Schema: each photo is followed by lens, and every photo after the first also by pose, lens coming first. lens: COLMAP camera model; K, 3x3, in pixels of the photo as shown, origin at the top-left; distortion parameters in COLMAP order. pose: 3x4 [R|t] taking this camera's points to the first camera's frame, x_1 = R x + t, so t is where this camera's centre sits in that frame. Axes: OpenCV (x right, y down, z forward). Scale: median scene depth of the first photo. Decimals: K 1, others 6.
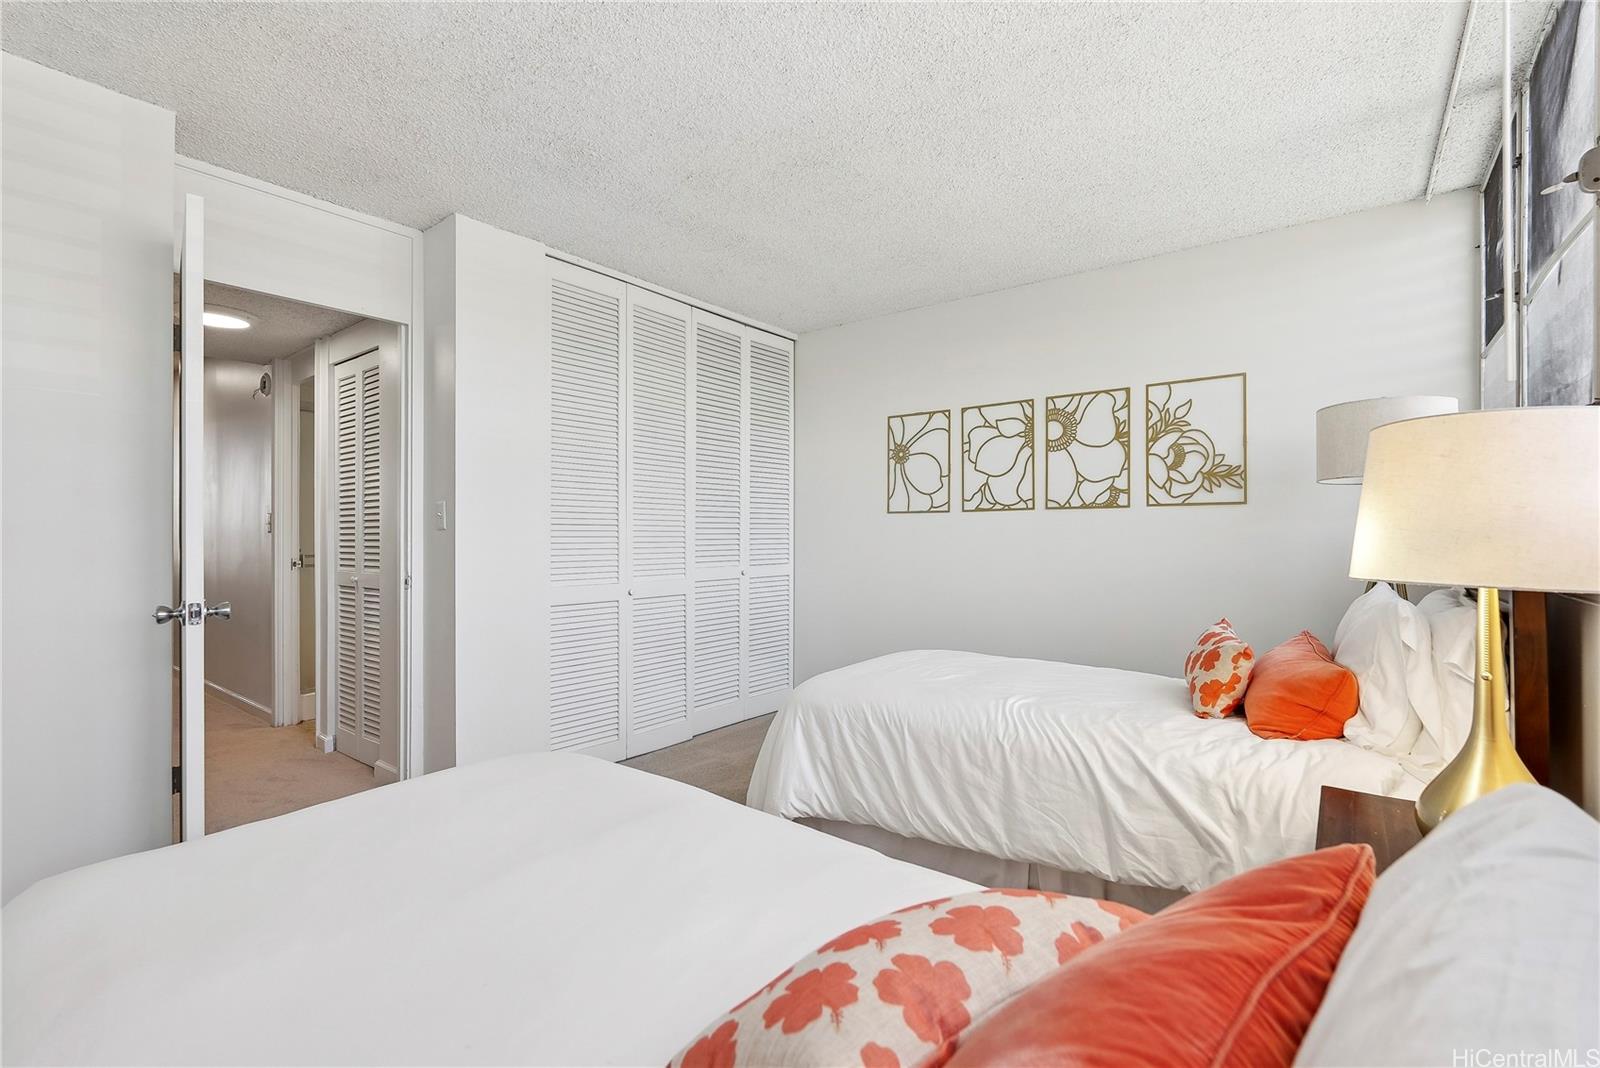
lens RADIAL K [[714.6, 0, 801.1], [0, 714.6, 529.2], [0, 0, 1]] dist [-0.010989, -0.000392]
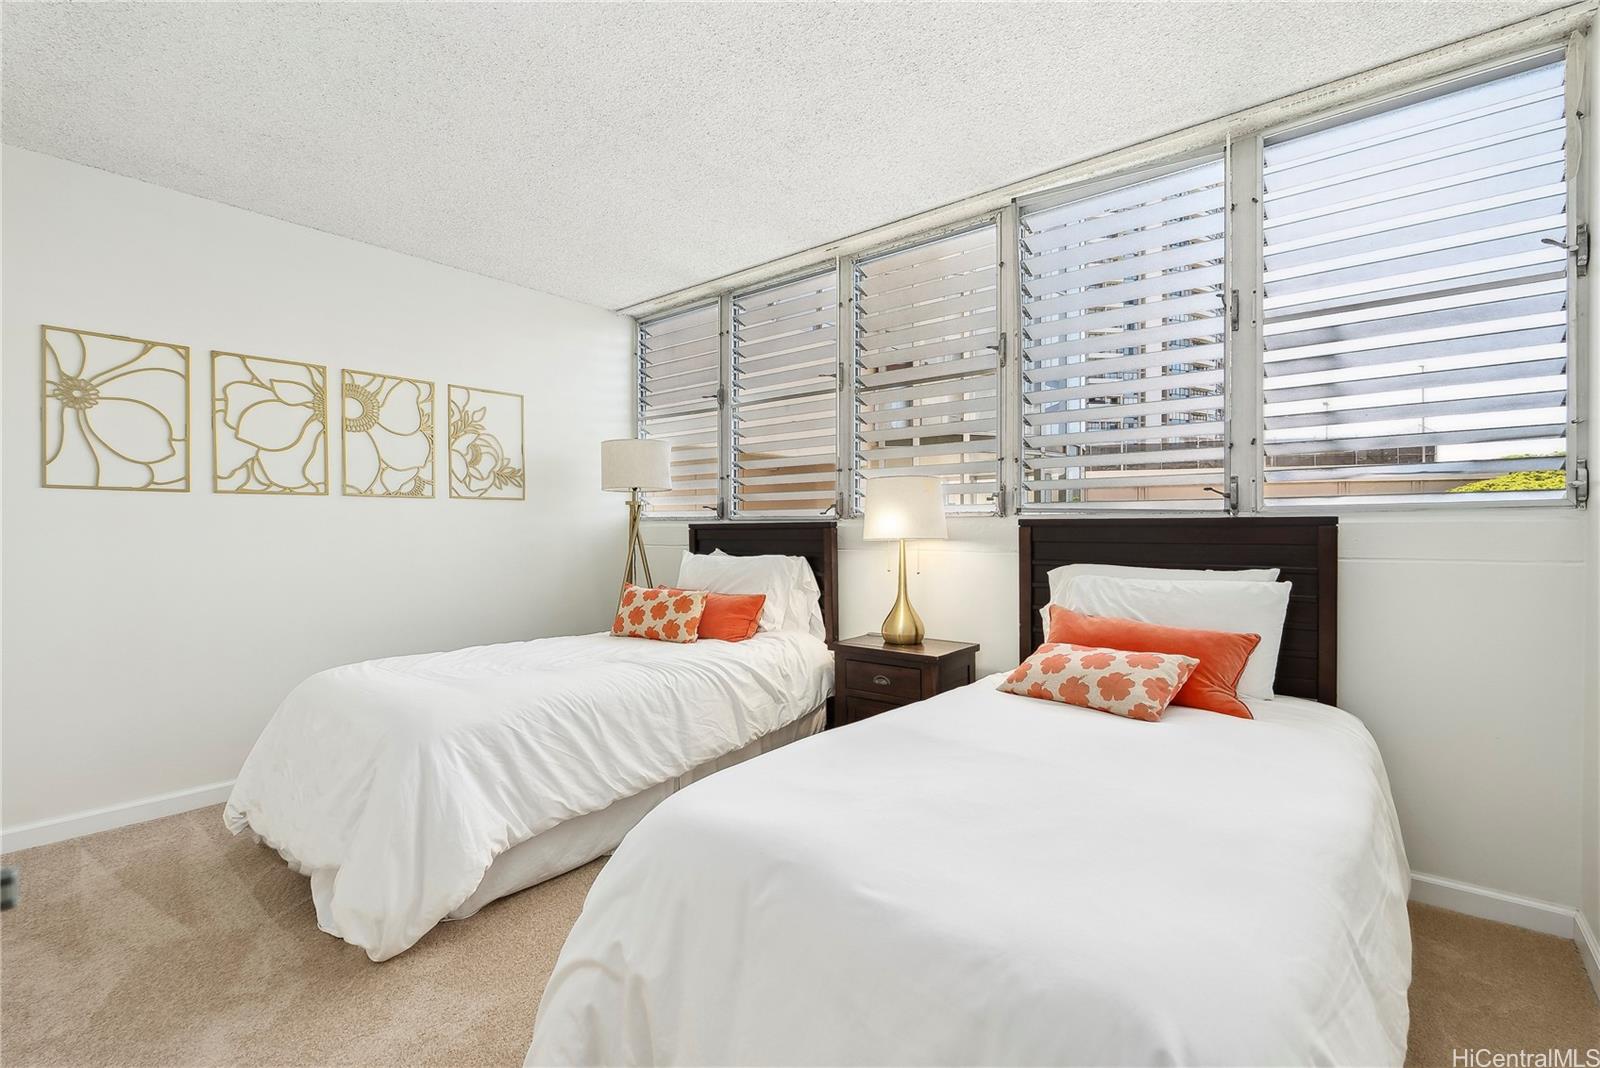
lens RADIAL K [[714.6, 0, 801.8], [0, 714.6, 535.0], [0, 0, 1]] dist [-0.010989, -0.000392]
pose [[0.019335, -0.006228, 0.999794, -0.539865], [-0.002942, 0.999976, 0.006286, 0.014130], [-0.999809, -0.003063, 0.019316, 0.419575]]
